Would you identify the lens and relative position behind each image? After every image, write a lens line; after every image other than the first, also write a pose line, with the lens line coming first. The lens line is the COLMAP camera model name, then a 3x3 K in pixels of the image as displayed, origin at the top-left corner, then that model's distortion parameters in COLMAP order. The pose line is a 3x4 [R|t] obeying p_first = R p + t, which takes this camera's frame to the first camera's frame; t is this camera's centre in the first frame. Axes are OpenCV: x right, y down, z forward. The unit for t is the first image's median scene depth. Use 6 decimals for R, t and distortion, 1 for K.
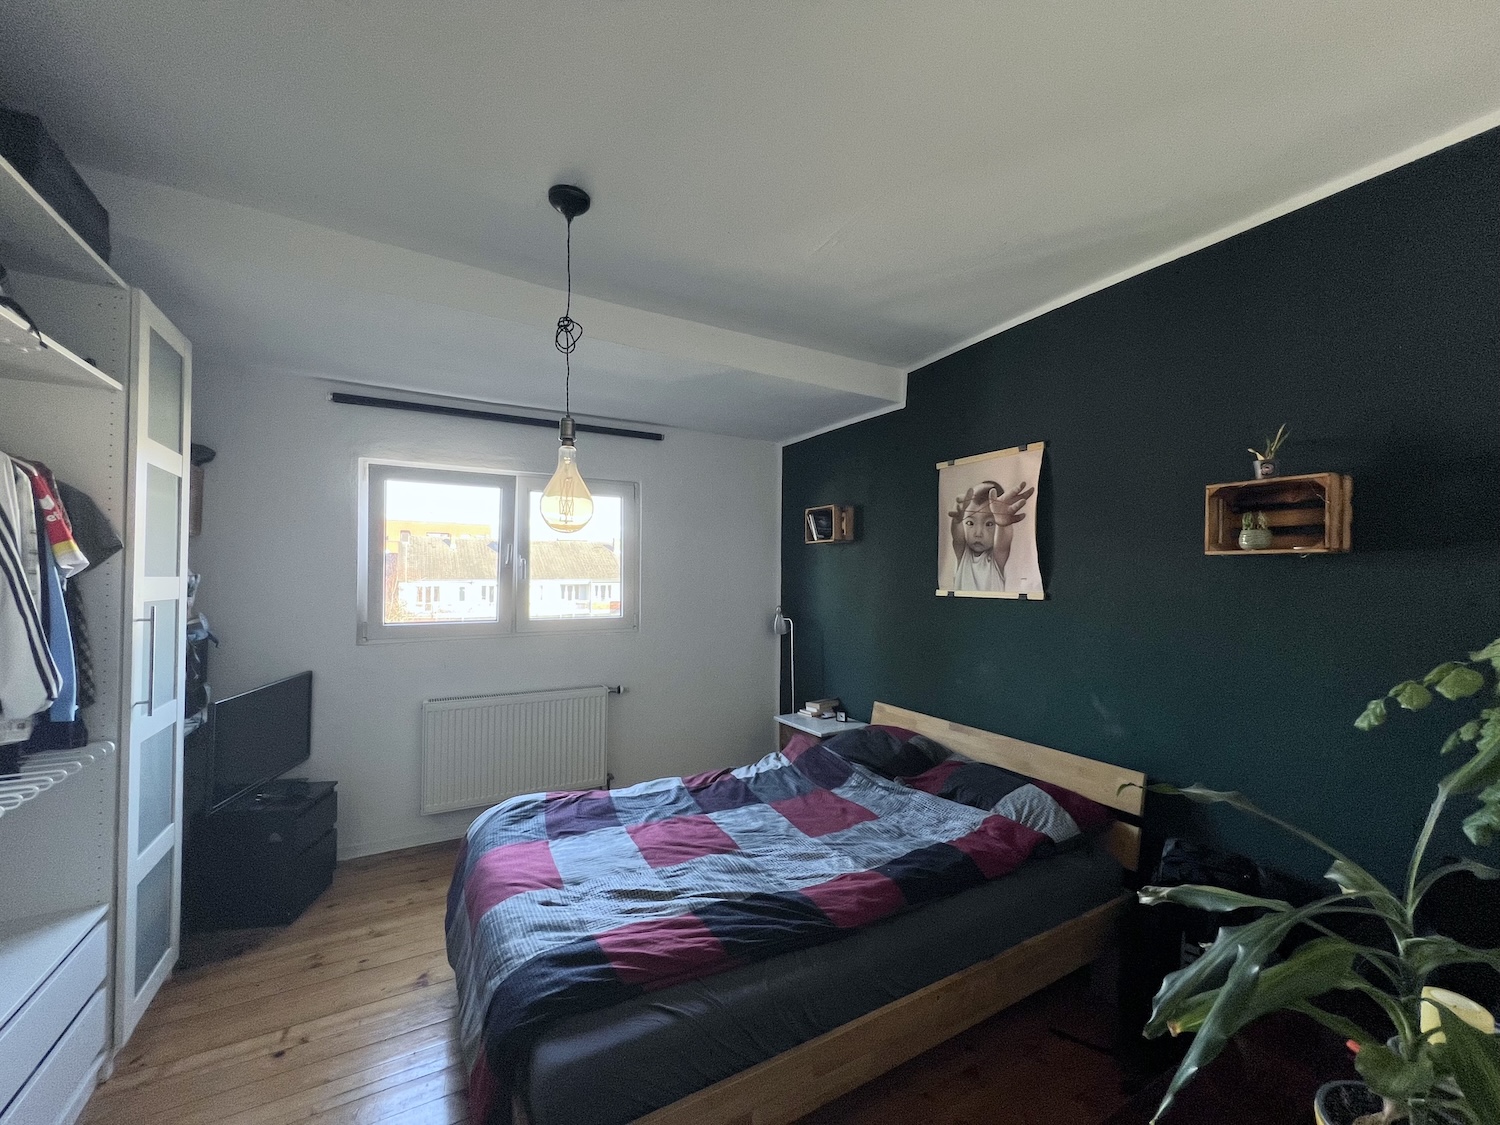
lens RADIAL K [[600.2, 0, 745.2], [0, 600.2, 573.1], [0, 0, 1]] dist [0.002321, 0.000292]
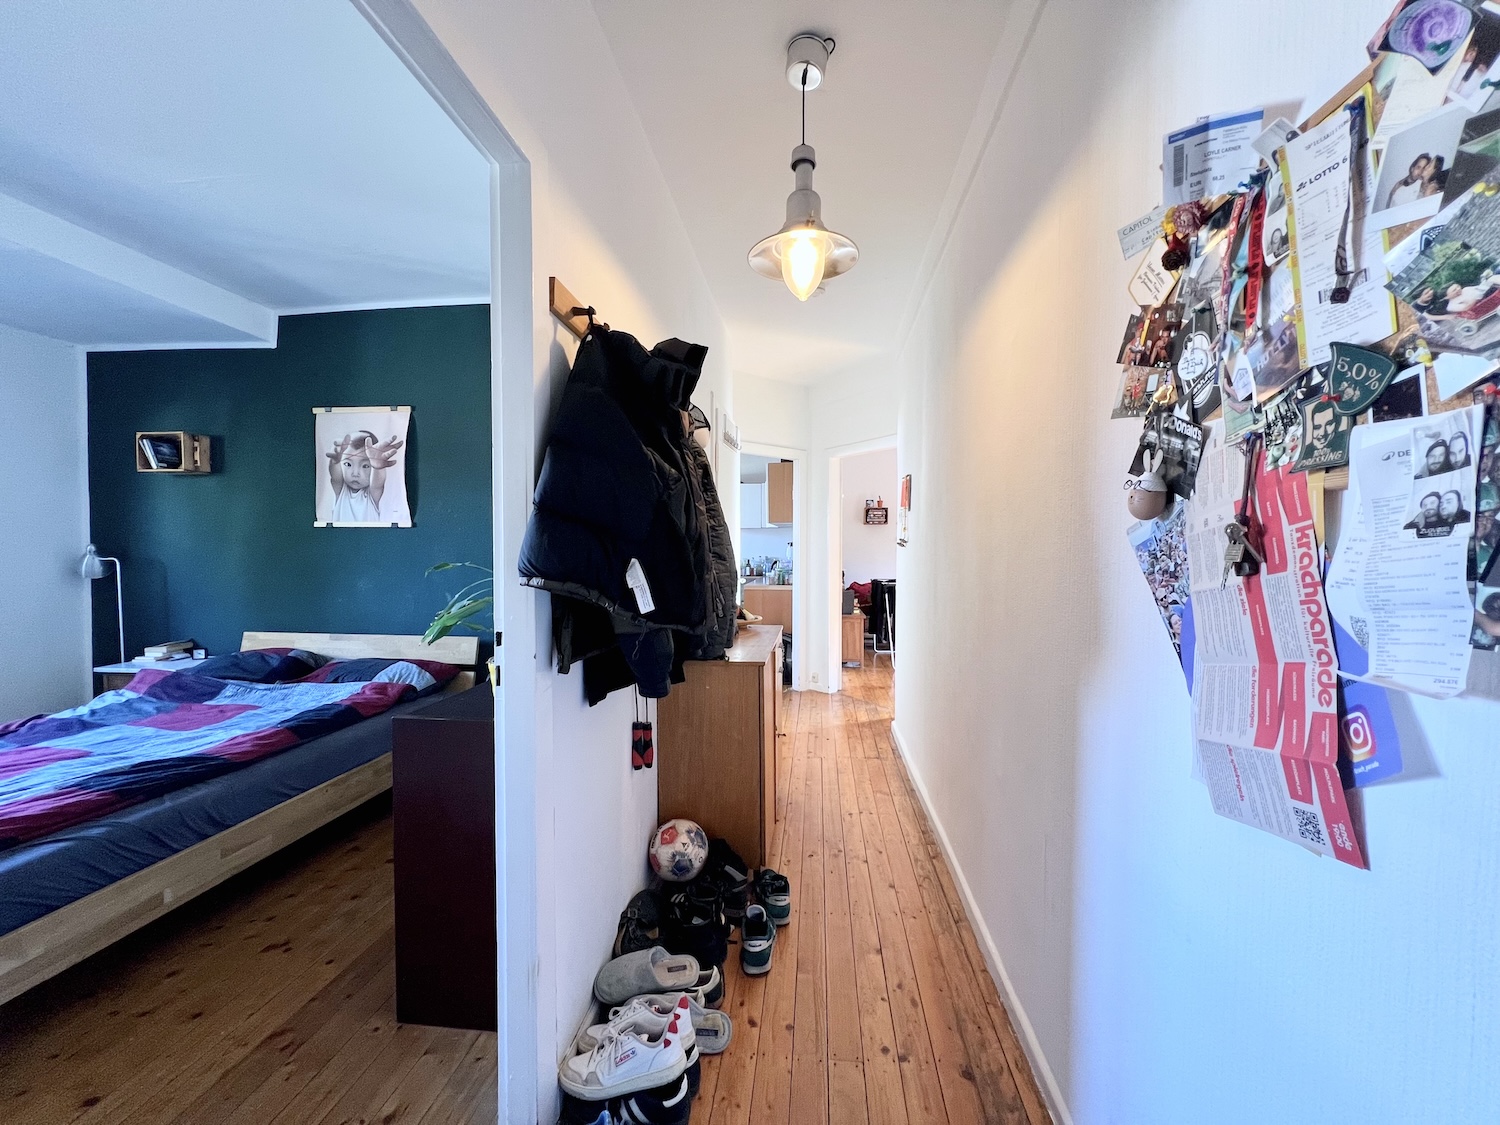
lens RADIAL K [[600.2, 0, 746.3], [0, 600.2, 560.1], [0, 0, 1]] dist [0.002321, 0.000292]
pose [[0.585542, -0.019857, 0.810399, -0.130618], [-0.007796, 0.999516, 0.030123, 0.065052], [-0.810605, -0.023957, 0.585103, -0.338894]]
